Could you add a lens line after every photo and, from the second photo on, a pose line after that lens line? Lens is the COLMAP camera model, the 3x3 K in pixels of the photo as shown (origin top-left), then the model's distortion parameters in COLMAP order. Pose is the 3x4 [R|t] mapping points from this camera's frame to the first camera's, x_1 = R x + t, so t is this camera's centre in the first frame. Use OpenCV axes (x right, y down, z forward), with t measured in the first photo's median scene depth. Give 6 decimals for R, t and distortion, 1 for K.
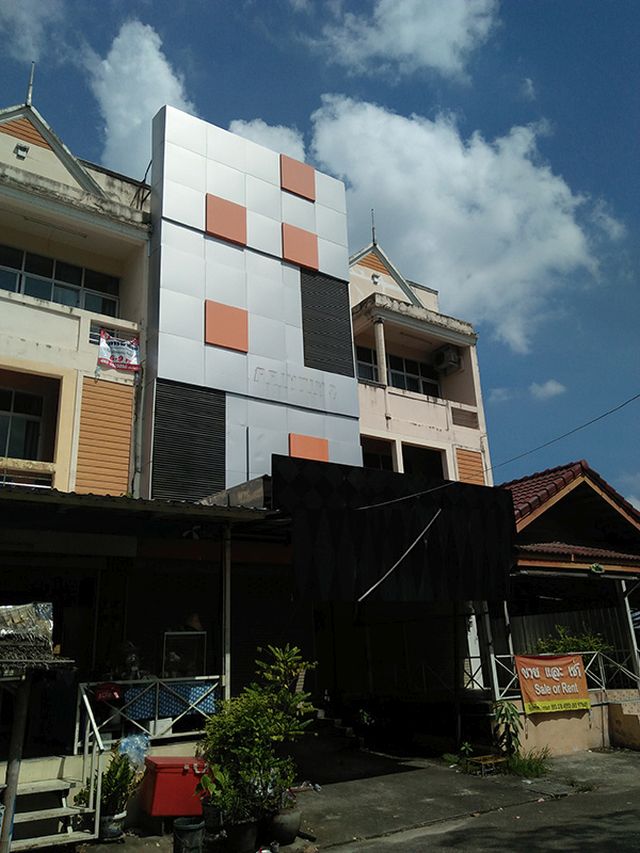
lens RADIAL K [[688.4, 0, 320.0], [0, 688.4, 426.5], [0, 0, 1]] dist [0.096205, -0.141443]
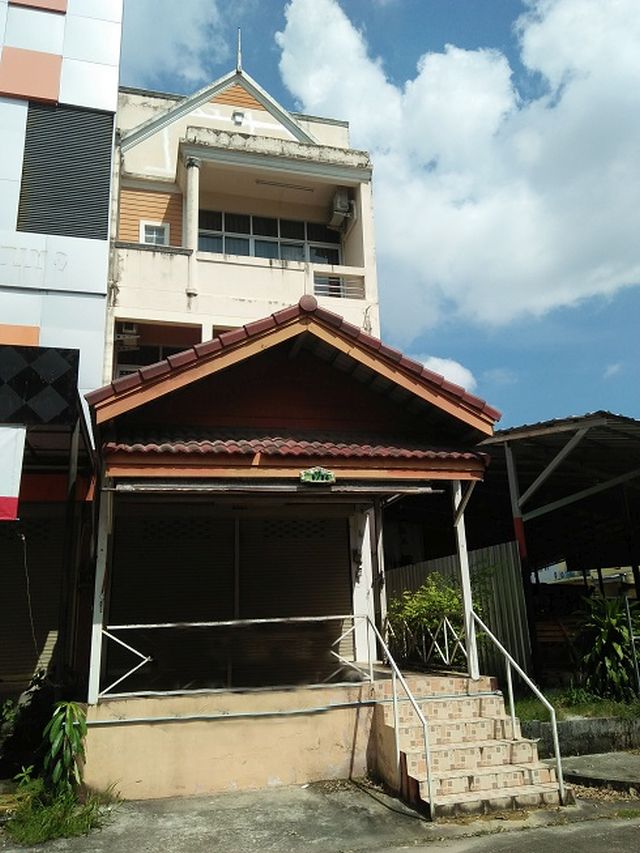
lens RADIAL K [[688.4, 0, 320.0], [0, 688.4, 426.5], [0, 0, 1]] dist [0.096205, -0.141443]
pose [[0.938699, -0.084511, -0.334219, 0.455541], [0.106714, 0.993101, 0.048606, 0.103578], [0.327806, -0.081292, 0.941241, 0.355771]]
